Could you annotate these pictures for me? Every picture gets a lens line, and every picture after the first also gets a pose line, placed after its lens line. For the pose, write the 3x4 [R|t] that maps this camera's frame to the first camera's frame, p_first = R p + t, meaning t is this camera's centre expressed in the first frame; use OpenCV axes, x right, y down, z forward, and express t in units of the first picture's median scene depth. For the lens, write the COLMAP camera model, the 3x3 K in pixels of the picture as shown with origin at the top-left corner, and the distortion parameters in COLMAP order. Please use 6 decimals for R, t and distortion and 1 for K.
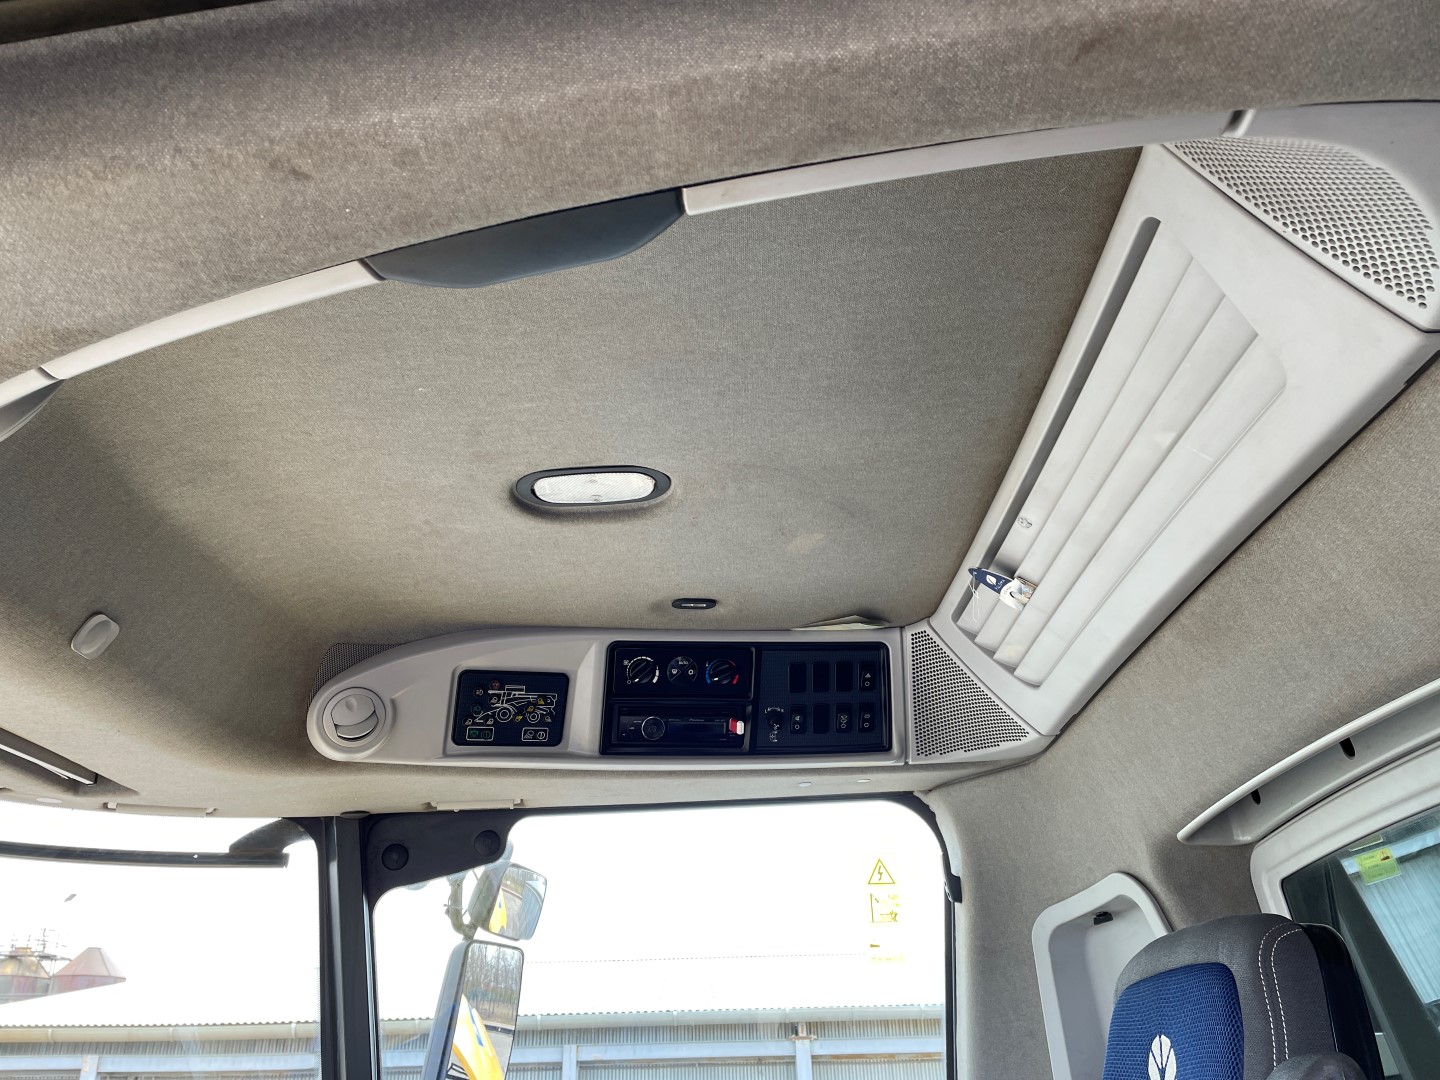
lens RADIAL K [[1091.3, 0, 728.6], [0, 1091.3, 539.2], [0, 0, 1]] dist [0.087171, -0.116273]
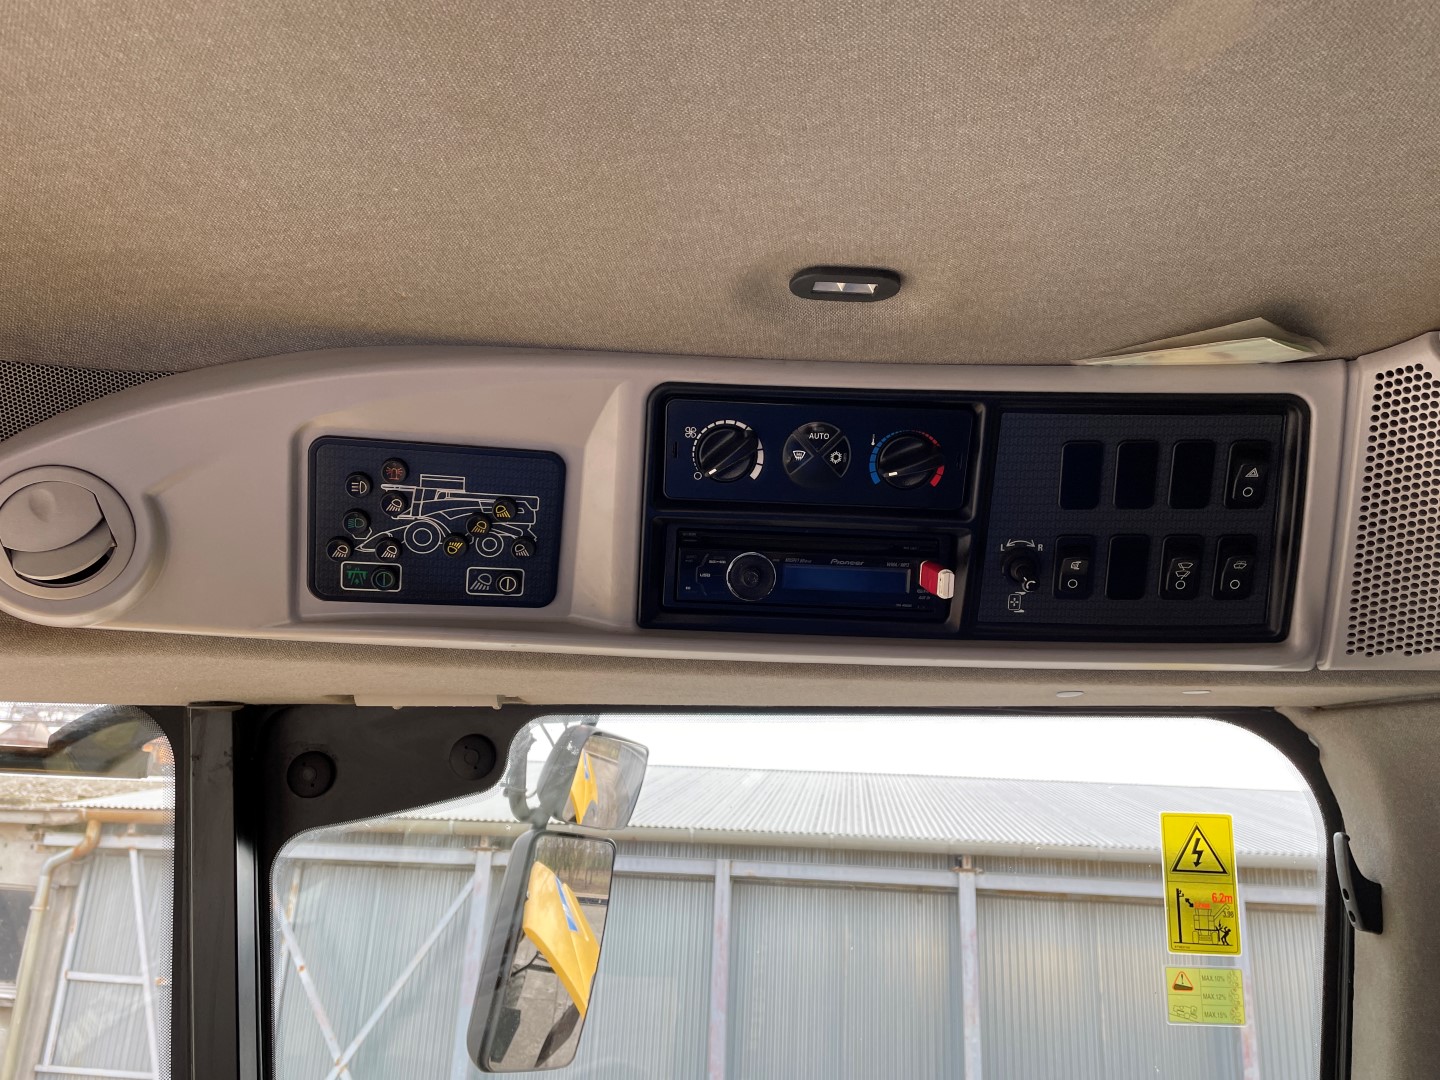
lens RADIAL K [[1091.3, 0, 728.6], [0, 1091.3, 539.2], [0, 0, 1]] dist [0.087171, -0.116273]
pose [[0.988212, 0.030600, -0.150005, -0.009913], [-0.004926, 0.985669, 0.168620, 0.078941], [0.153015, -0.165893, 0.974200, 0.548159]]
